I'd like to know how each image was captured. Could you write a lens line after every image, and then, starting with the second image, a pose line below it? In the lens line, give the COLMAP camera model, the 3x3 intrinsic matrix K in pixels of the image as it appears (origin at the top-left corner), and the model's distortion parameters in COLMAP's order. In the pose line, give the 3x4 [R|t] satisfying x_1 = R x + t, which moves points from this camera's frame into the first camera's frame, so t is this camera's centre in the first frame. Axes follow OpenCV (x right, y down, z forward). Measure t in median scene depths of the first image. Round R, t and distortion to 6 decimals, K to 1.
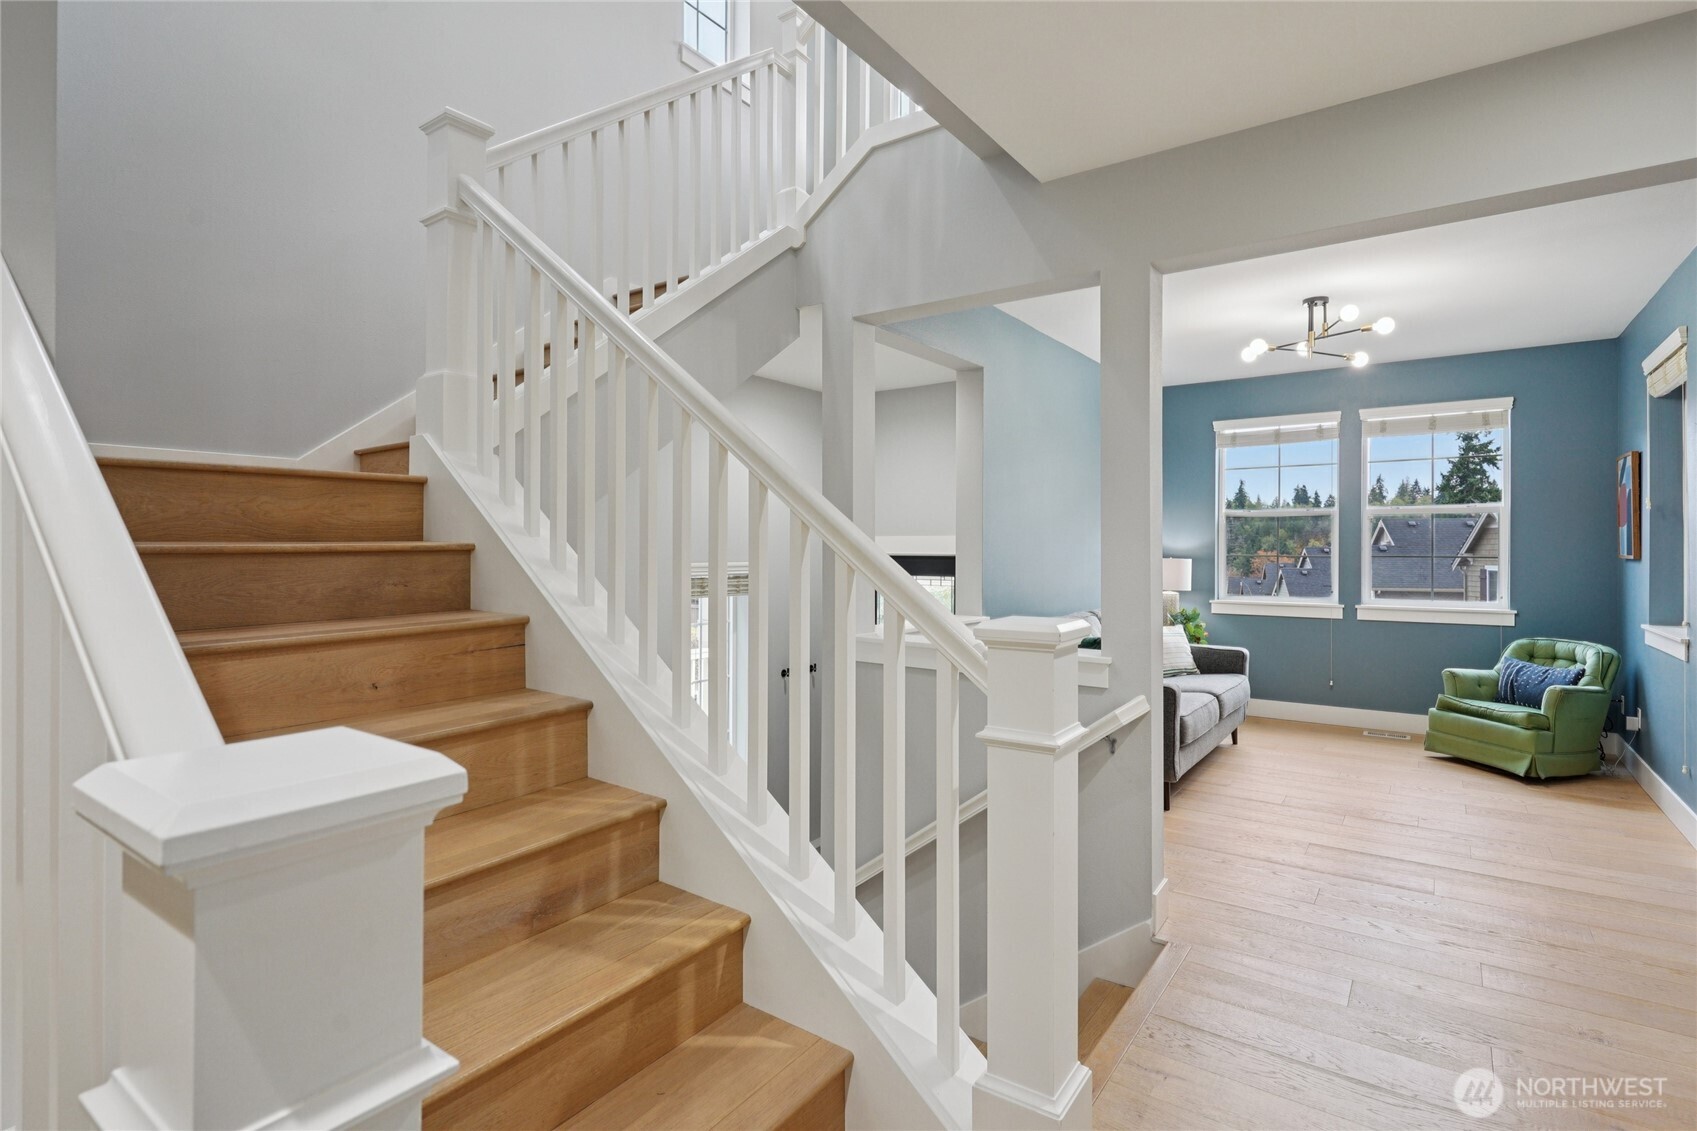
lens RADIAL K [[843.9, 0, 842.2], [0, 843.9, 550.2], [0, 0, 1]] dist [0.011324, -0.006157]
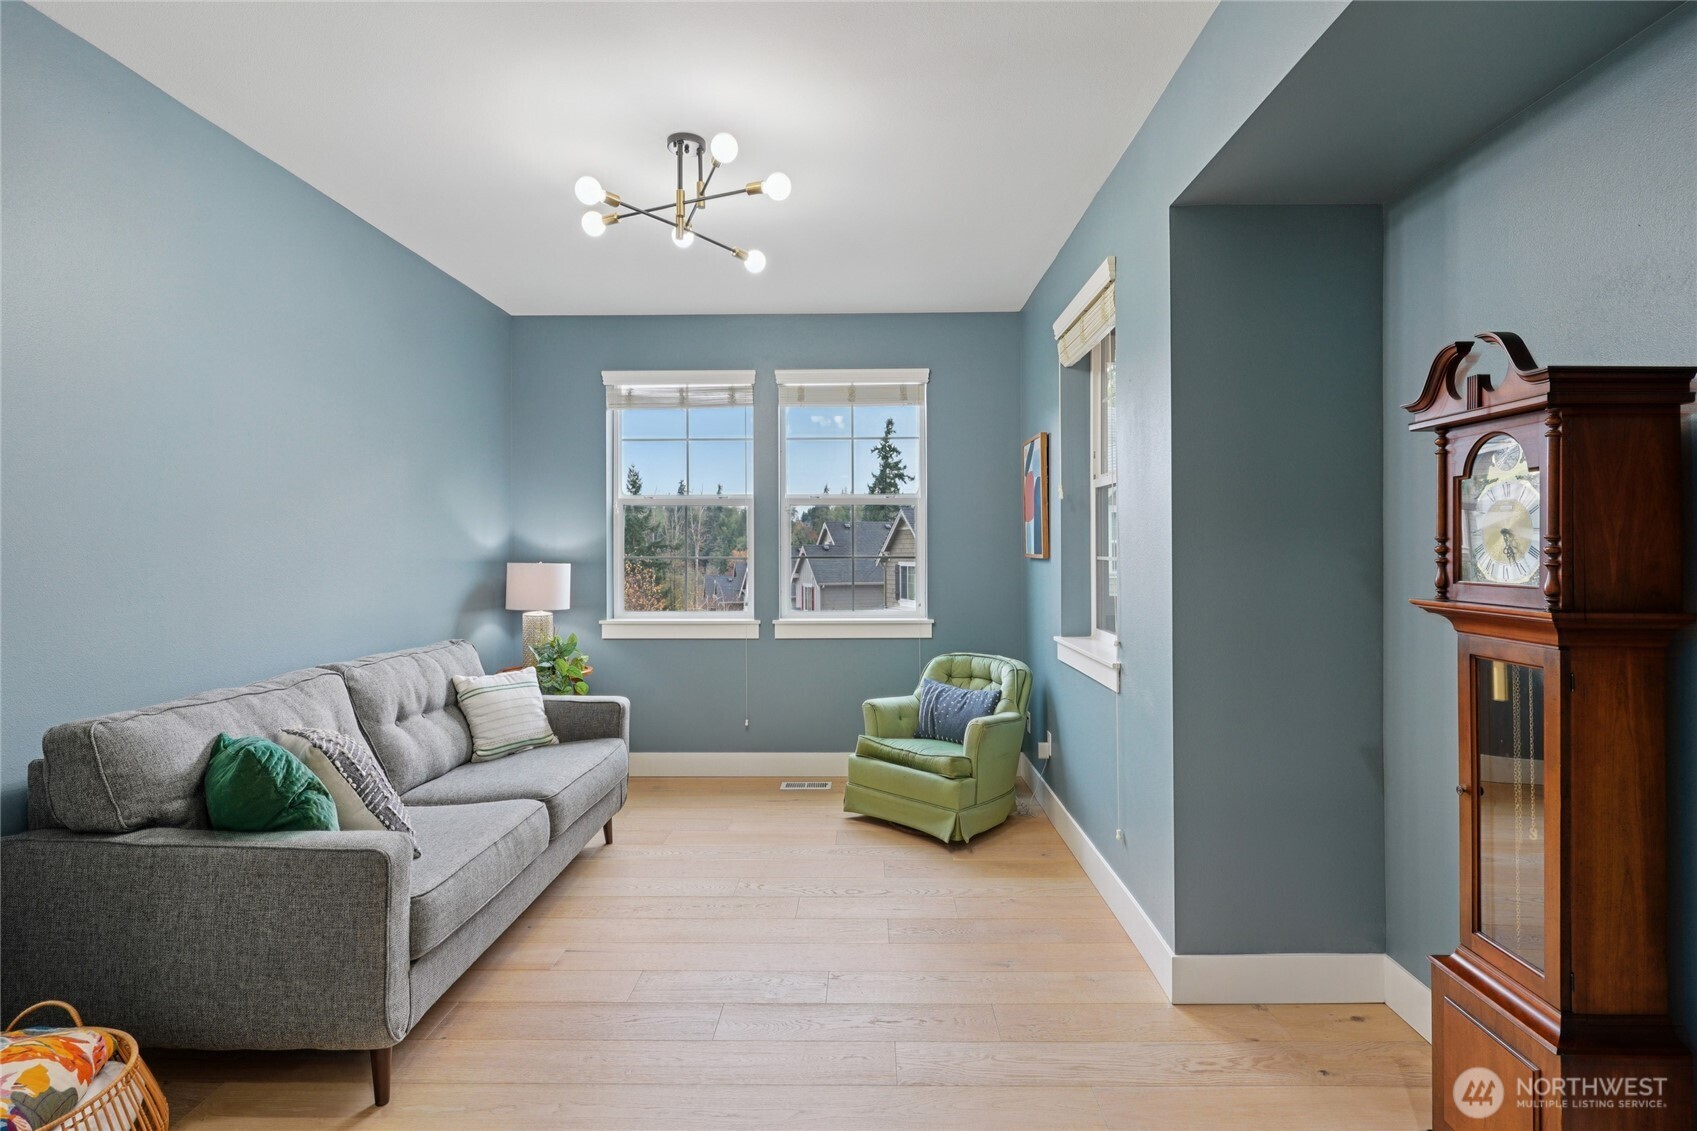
lens RADIAL K [[843.9, 0, 854.8], [0, 843.9, 553.6], [0, 0, 1]] dist [0.011324, -0.006157]
pose [[0.826040, -0.008557, 0.563546, 0.268762], [0.006558, 0.999963, 0.005571, -0.000301], [-0.563573, -0.000906, 0.826066, 0.366782]]
